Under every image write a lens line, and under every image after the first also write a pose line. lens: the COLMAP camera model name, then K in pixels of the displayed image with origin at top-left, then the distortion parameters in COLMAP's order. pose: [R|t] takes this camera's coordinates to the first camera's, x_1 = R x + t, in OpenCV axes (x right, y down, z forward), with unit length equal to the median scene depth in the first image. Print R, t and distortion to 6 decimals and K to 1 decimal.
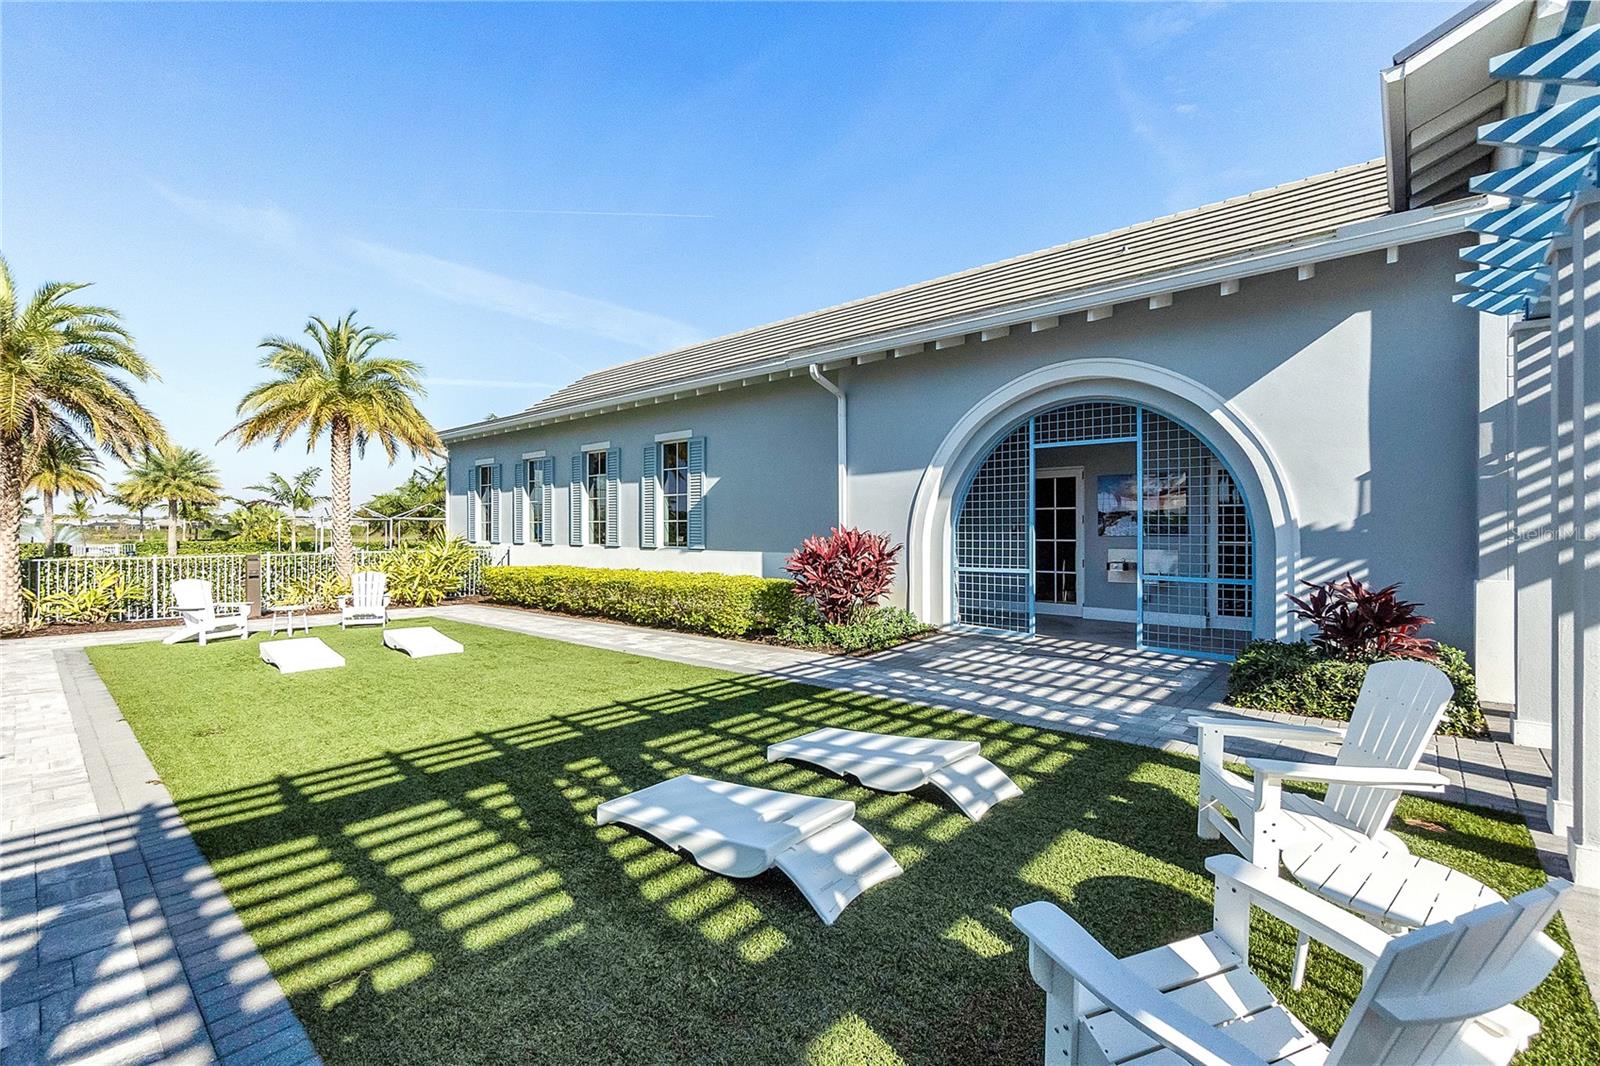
lens RADIAL K [[694.7, 0, 797.0], [0, 694.7, 529.2], [0, 0, 1]] dist [-0.000655, -0.000570]
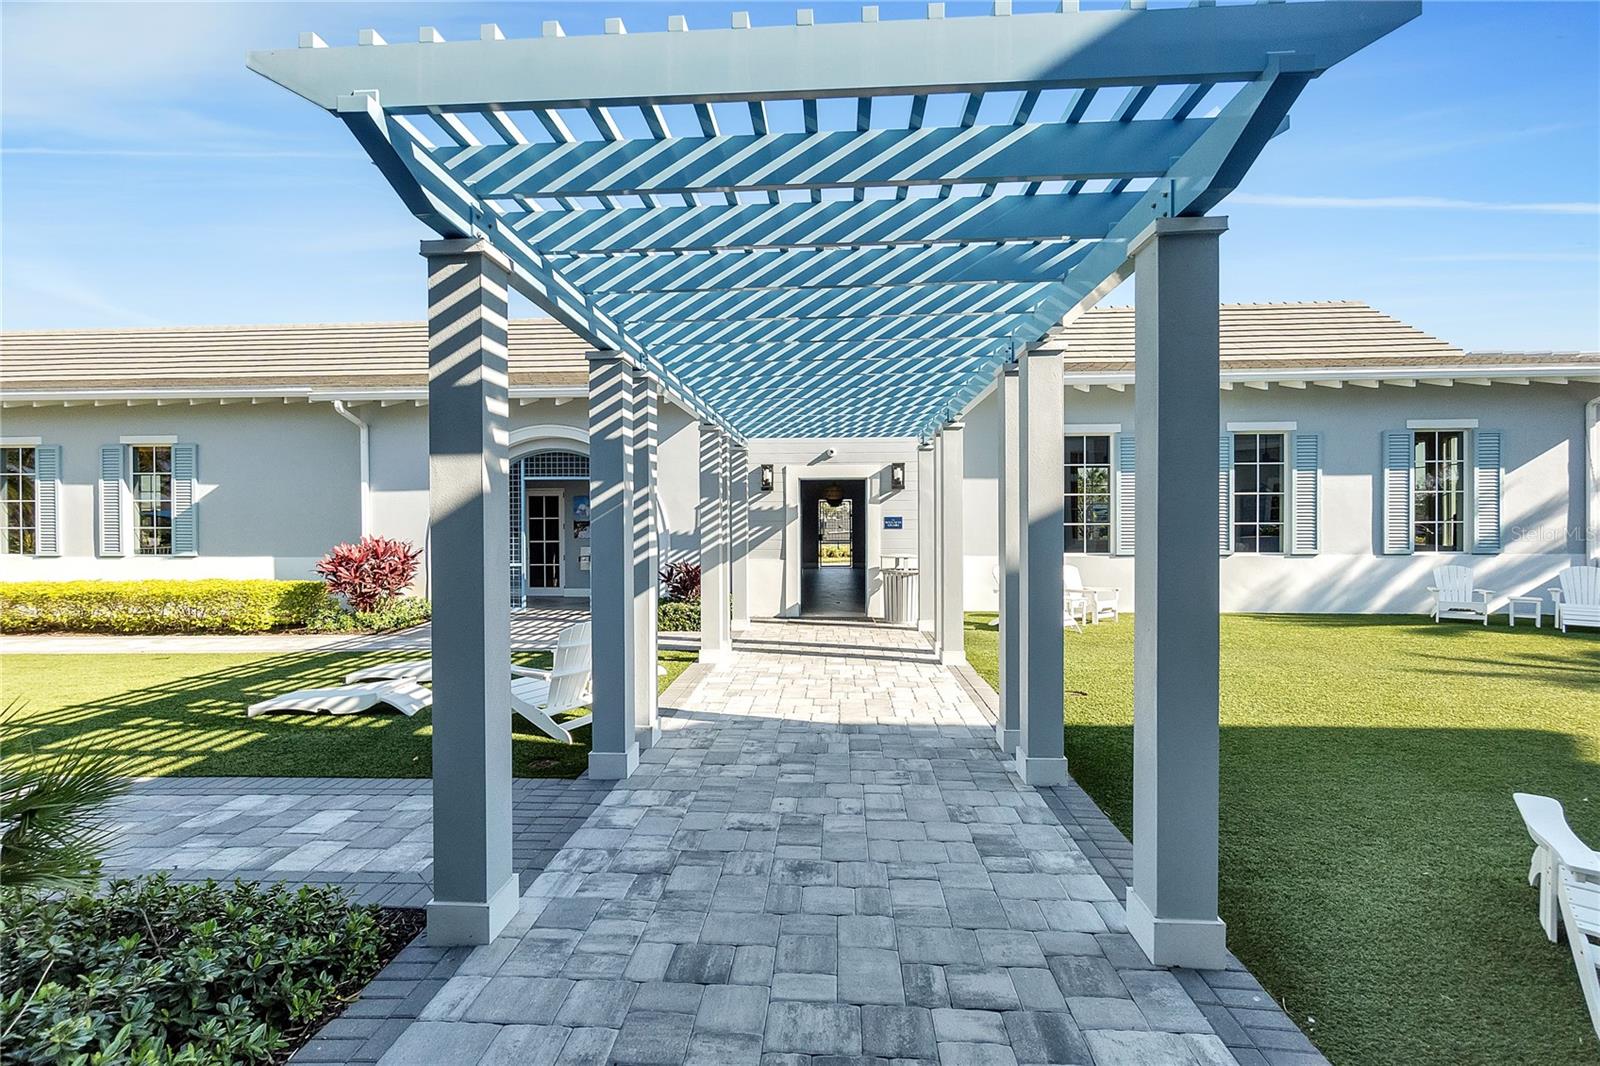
lens RADIAL K [[694.7, 0, 796.1], [0, 694.7, 523.5], [0, 0, 1]] dist [-0.000655, -0.000570]
pose [[0.783978, -0.004944, 0.620769, -0.111857], [0.003989, 0.999988, 0.002927, -0.026381], [-0.620775, 0.000182, 0.783988, -0.479253]]
